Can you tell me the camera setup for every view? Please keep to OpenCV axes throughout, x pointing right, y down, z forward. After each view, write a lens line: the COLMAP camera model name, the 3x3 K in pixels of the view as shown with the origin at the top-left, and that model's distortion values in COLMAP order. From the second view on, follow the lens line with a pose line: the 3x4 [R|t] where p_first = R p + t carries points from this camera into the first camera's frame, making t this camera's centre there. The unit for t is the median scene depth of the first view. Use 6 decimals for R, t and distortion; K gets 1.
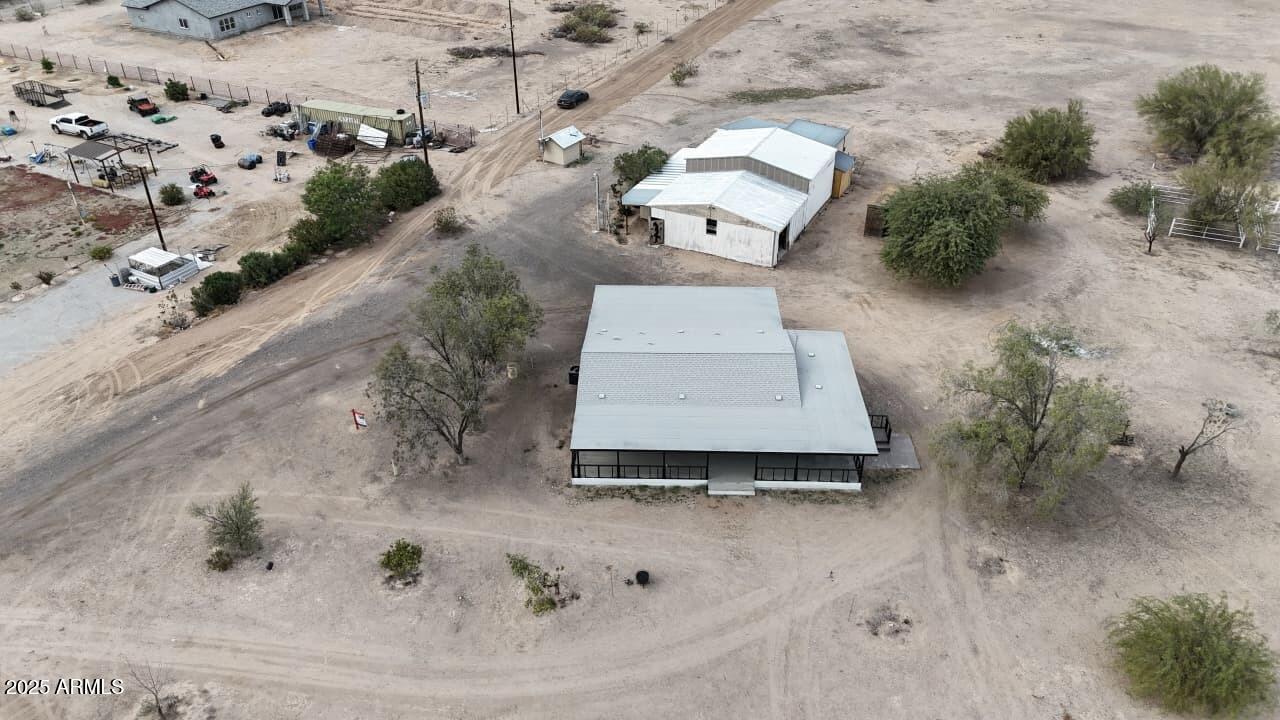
lens RADIAL K [[936.8, 0, 640.0], [0, 936.8, 360.0], [0, 0, 1]] dist [0.106689, -0.136232]
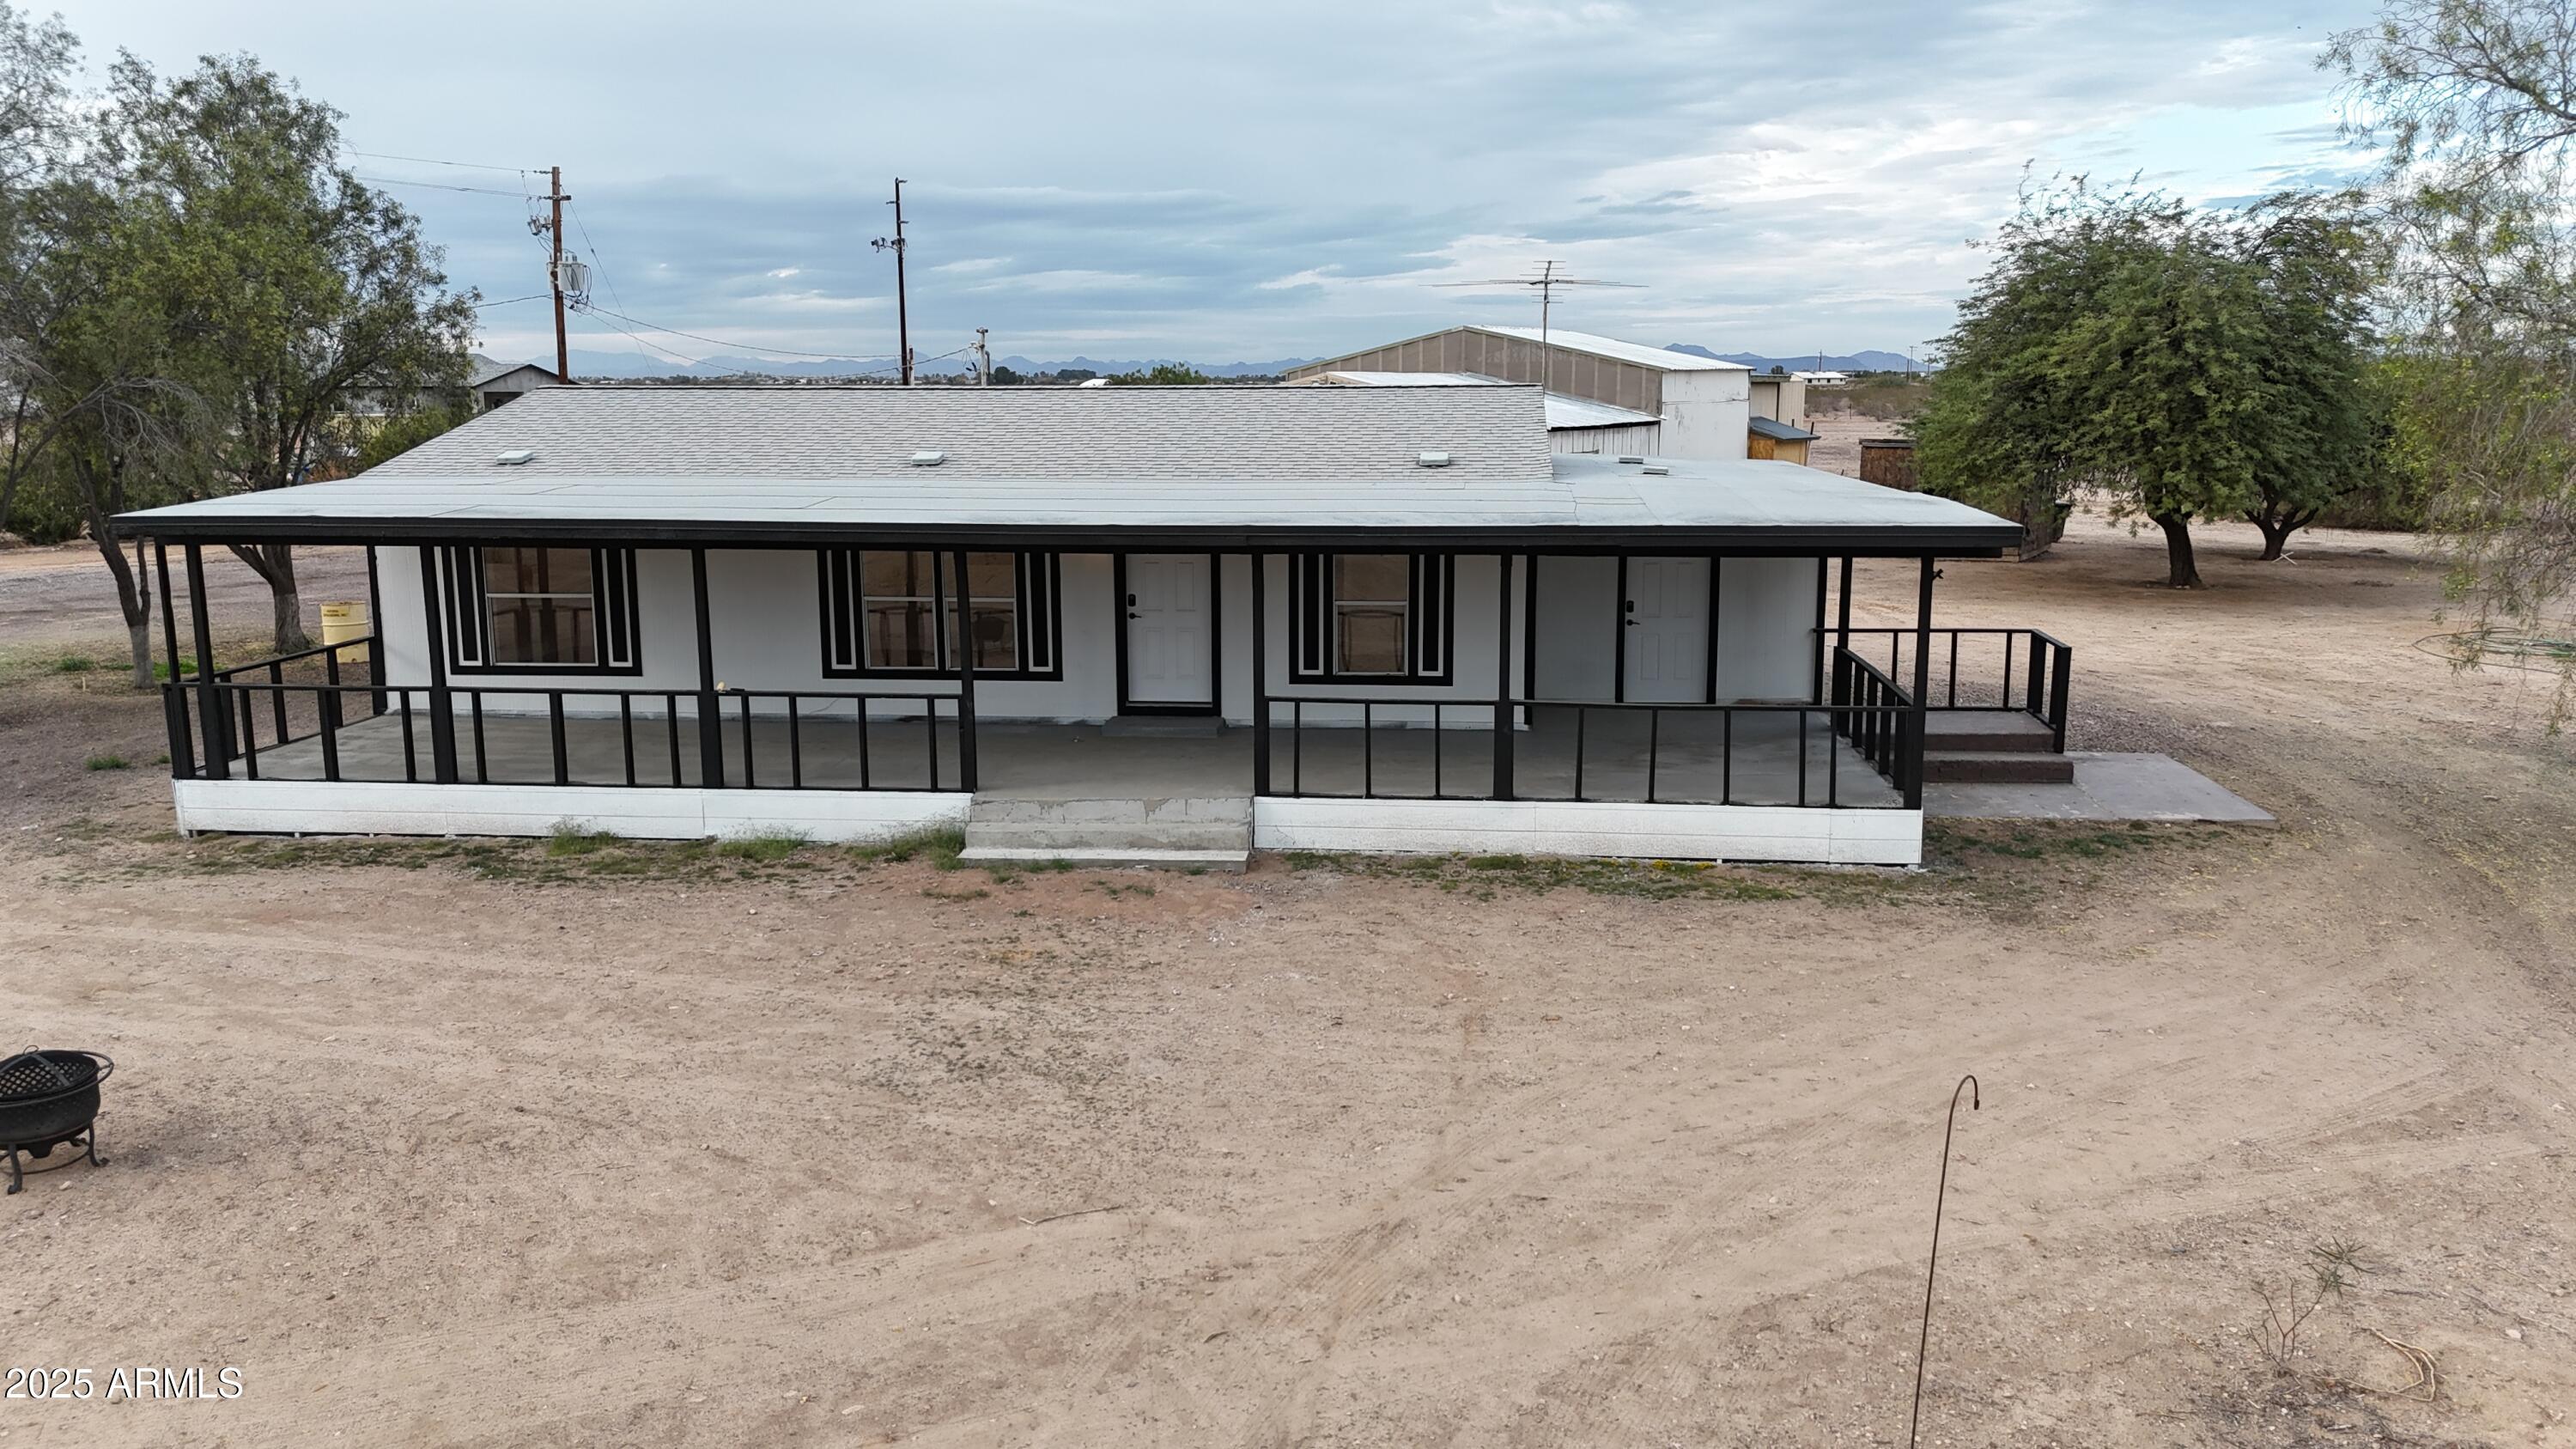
lens RADIAL K [[1895.0, 0, 1299.2], [0, 1895.0, 710.7], [0, 0, 1]] dist [0.065031, -0.047036]
pose [[0.997981, 0.015025, -0.061710, 0.132639], [-0.038438, 0.916356, -0.398514, 0.217468], [0.050561, 0.400081, 0.915084, 0.616703]]
